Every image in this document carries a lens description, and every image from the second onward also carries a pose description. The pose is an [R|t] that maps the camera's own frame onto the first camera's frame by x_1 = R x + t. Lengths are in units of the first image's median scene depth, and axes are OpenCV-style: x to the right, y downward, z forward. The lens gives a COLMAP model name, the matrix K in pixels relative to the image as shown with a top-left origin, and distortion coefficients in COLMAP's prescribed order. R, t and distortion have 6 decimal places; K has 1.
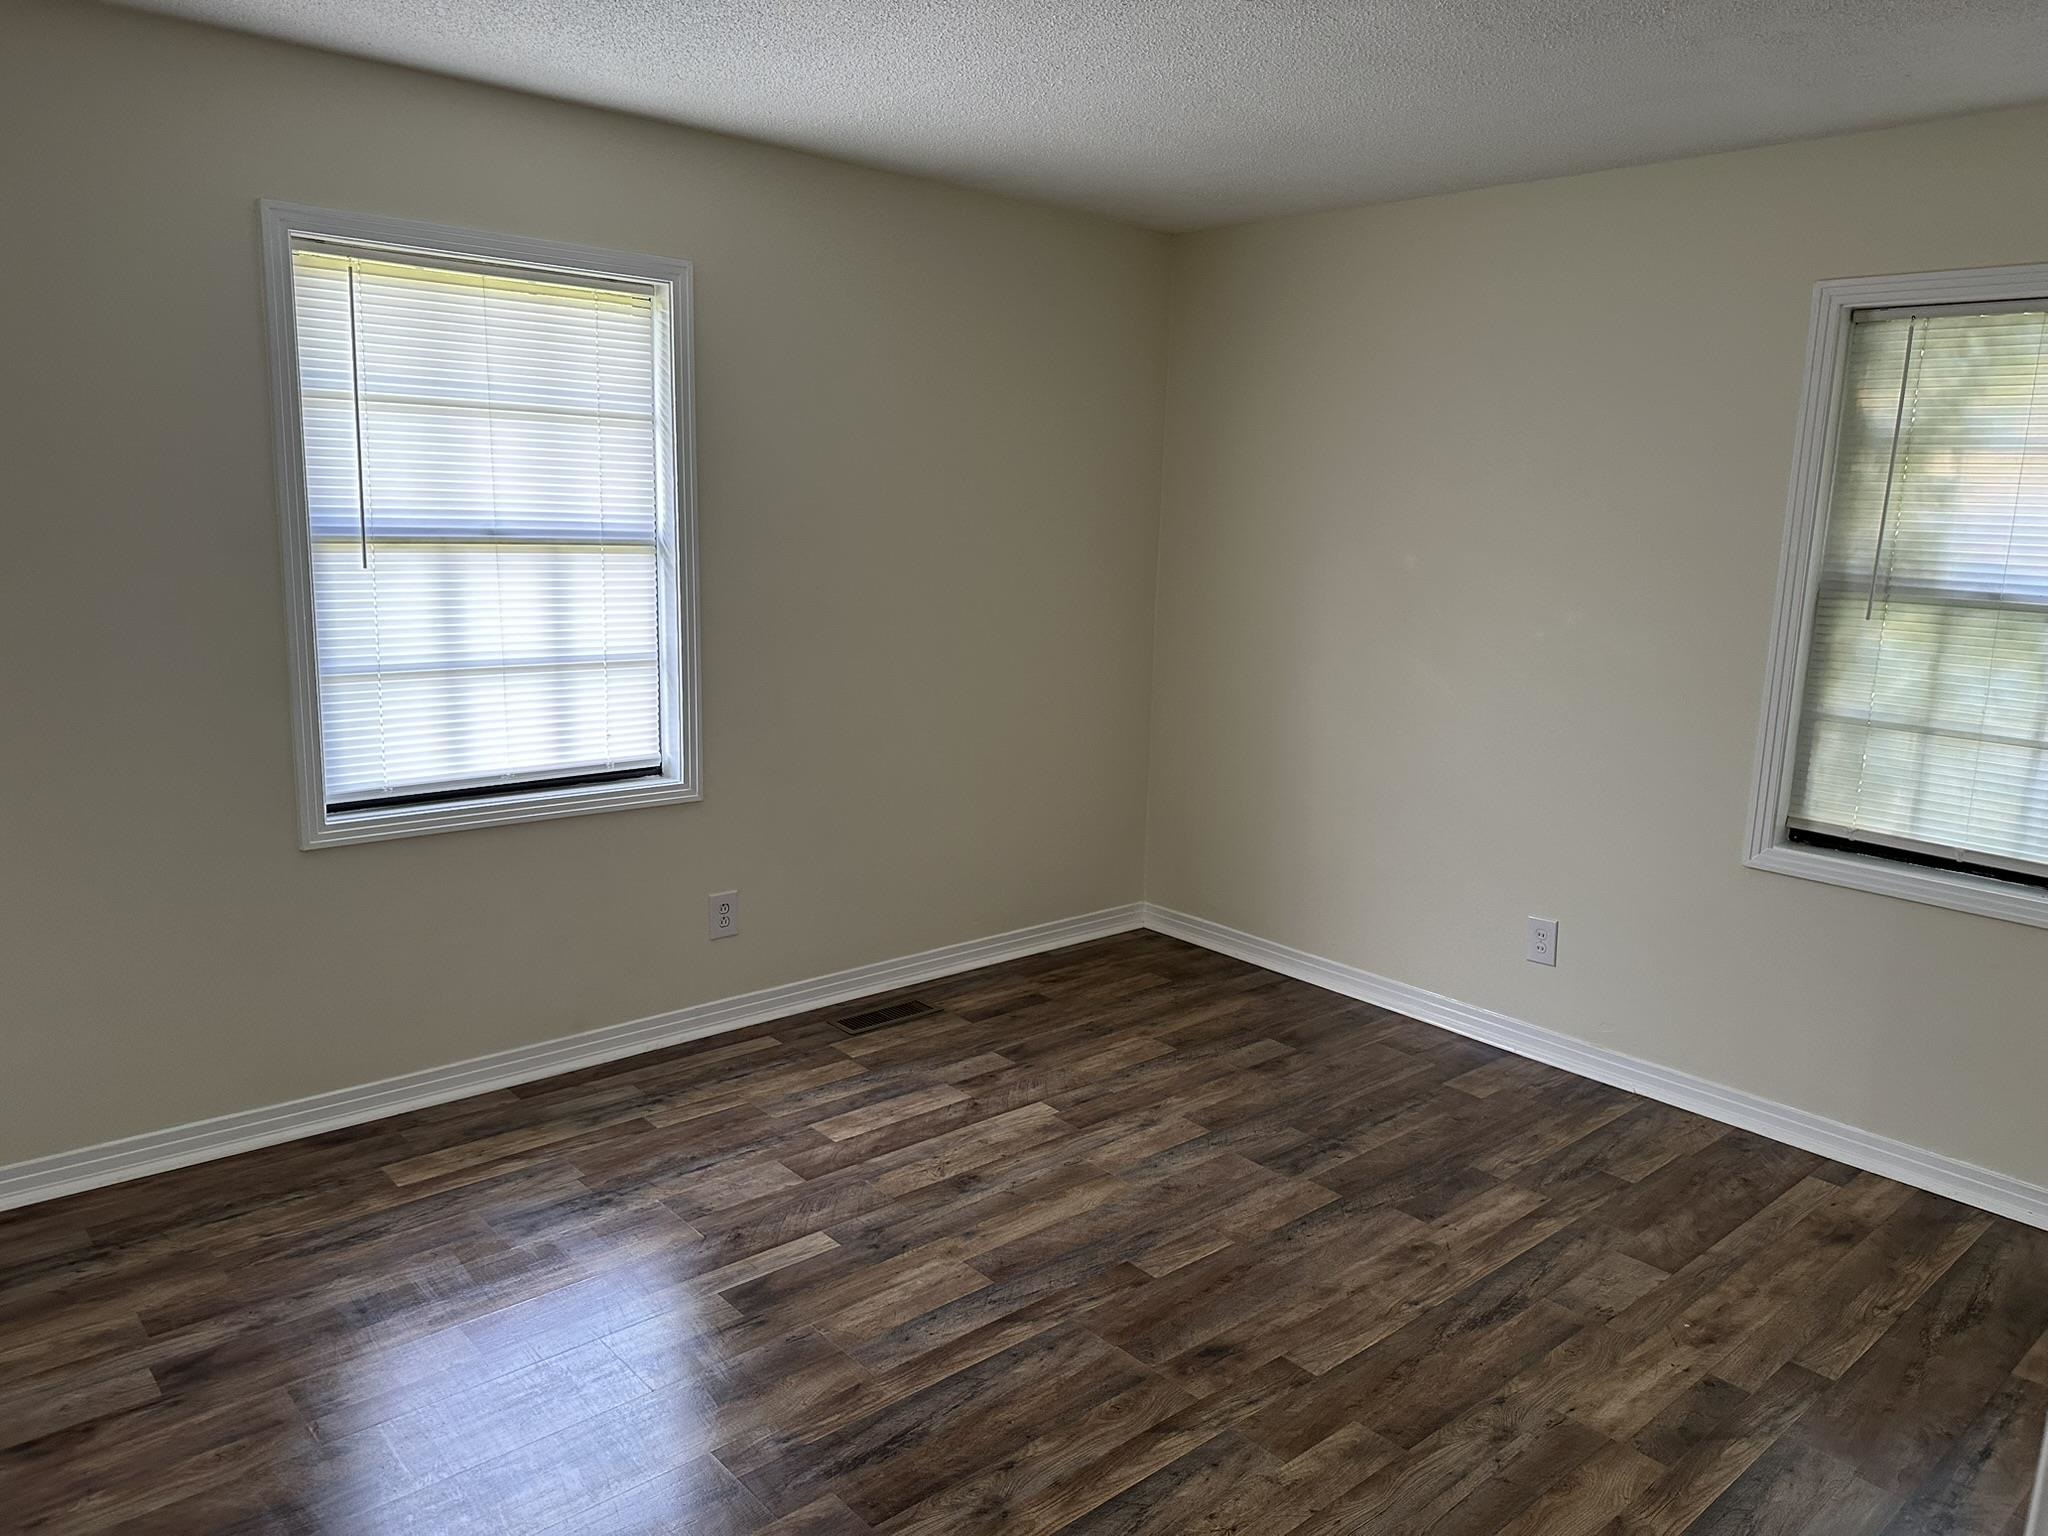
lens RADIAL K [[1420.9, 0, 1035.4], [0, 1420.9, 786.5], [0, 0, 1]] dist [0.013685, -0.007839]
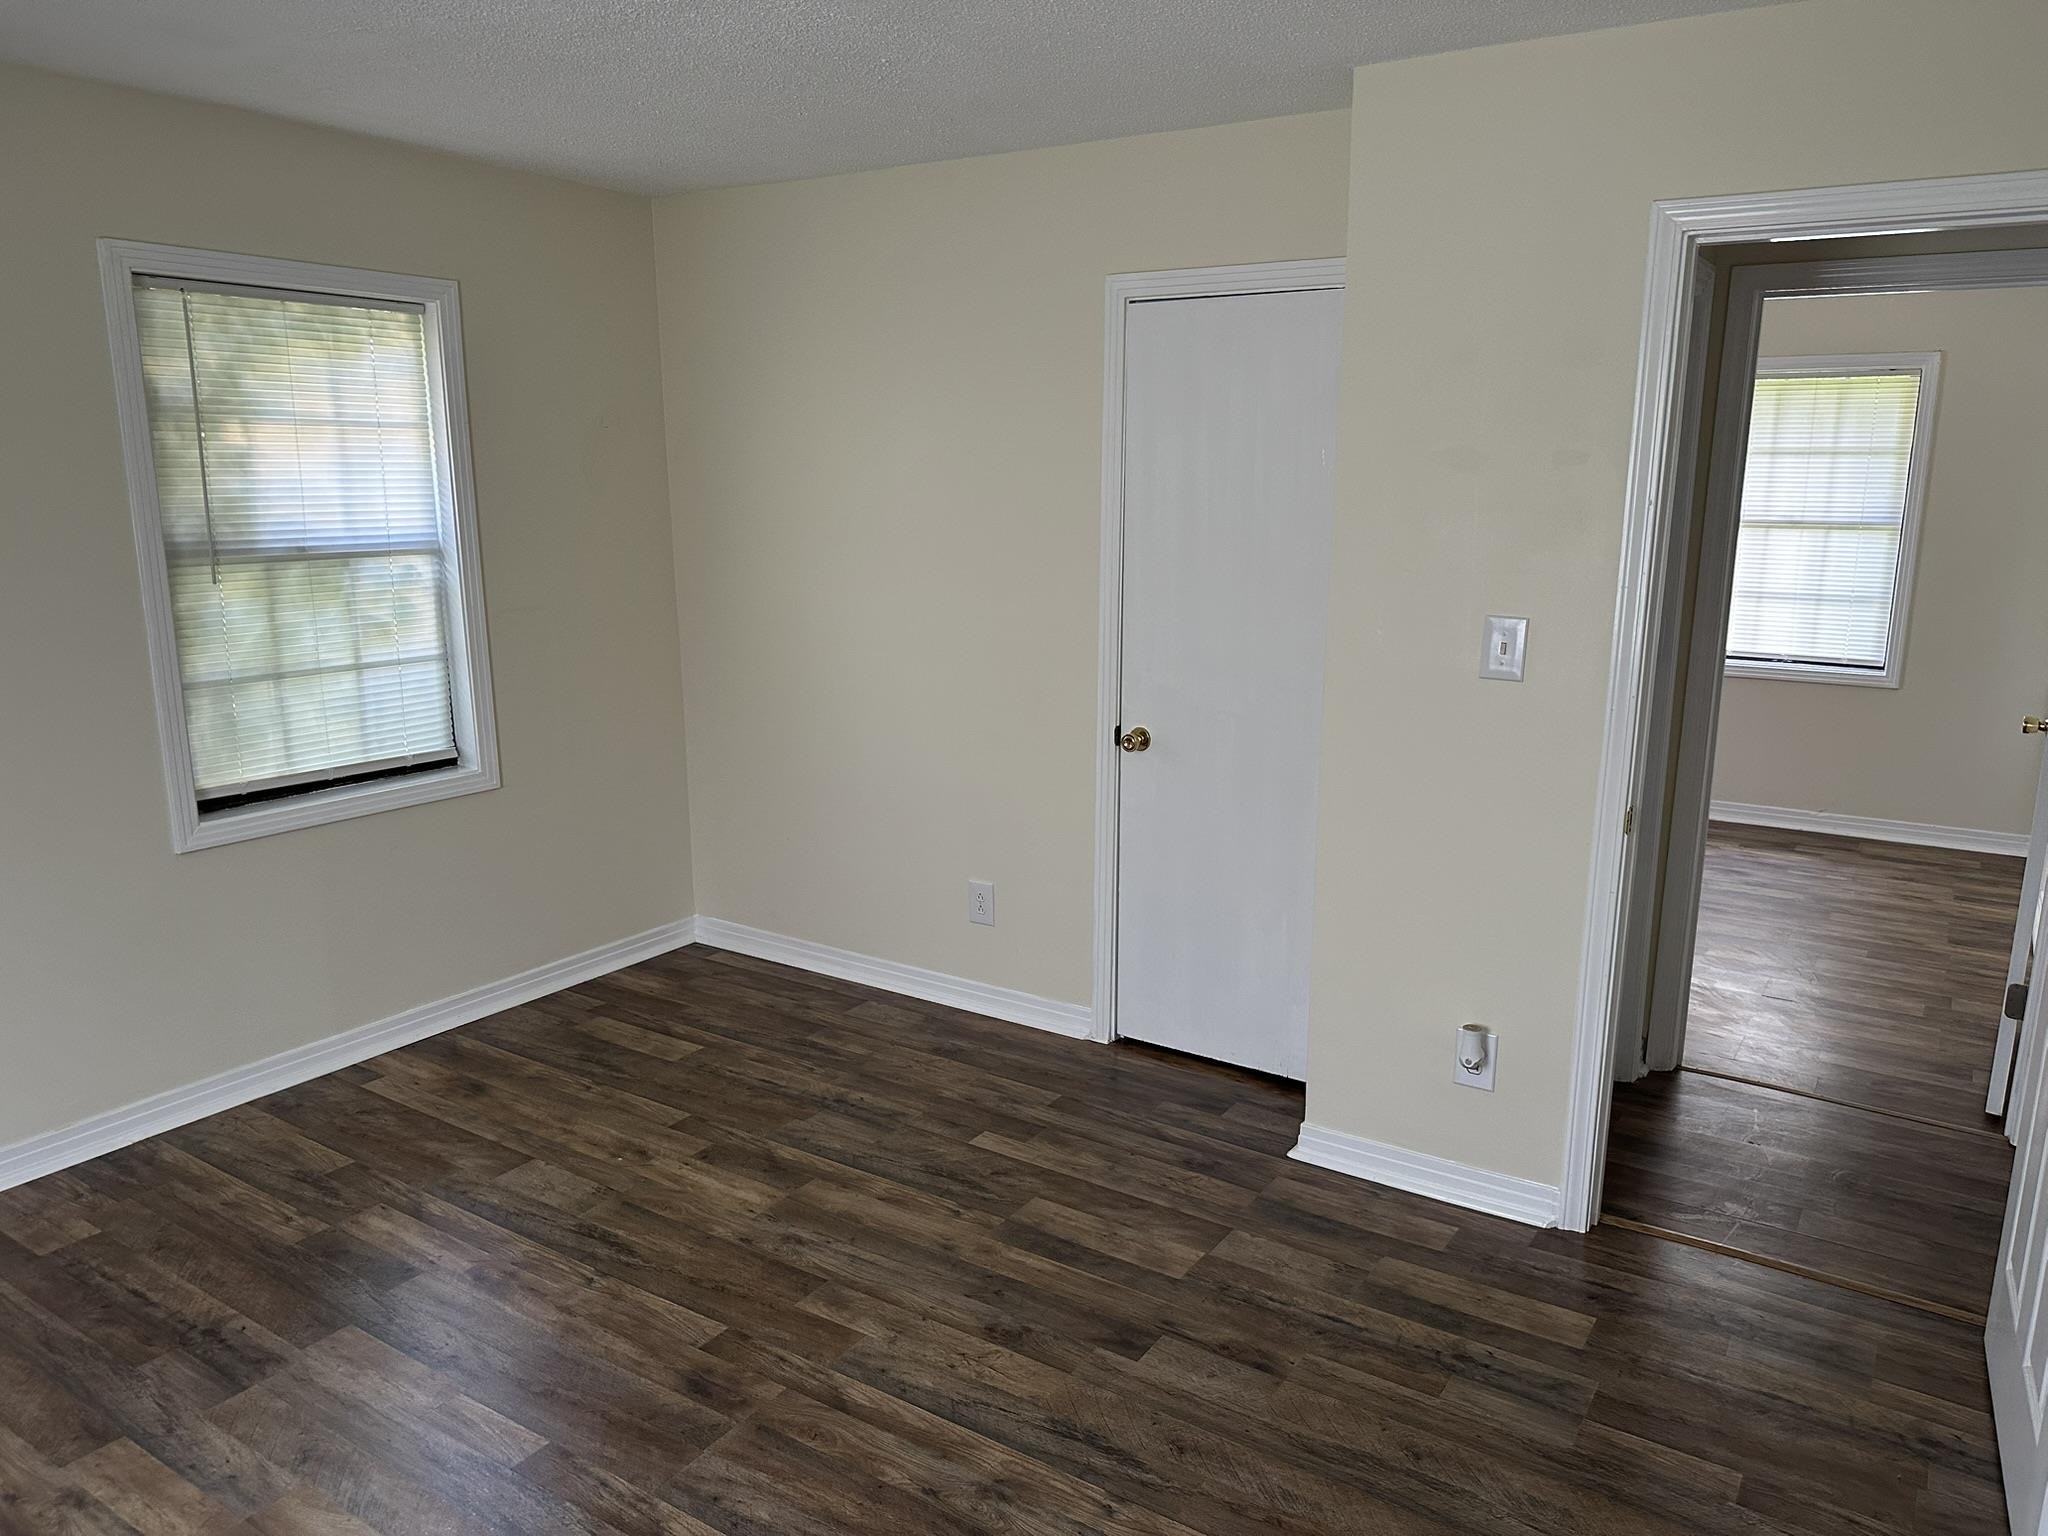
lens RADIAL K [[1420.9, 0, 1027.4], [0, 1420.9, 783.9], [0, 0, 1]] dist [0.013685, -0.007839]
pose [[-0.250805, -0.244695, 0.936601, -0.590145], [0.177750, 0.939434, 0.293033, -0.186361], [-0.951579, 0.239975, -0.192120, 0.702262]]
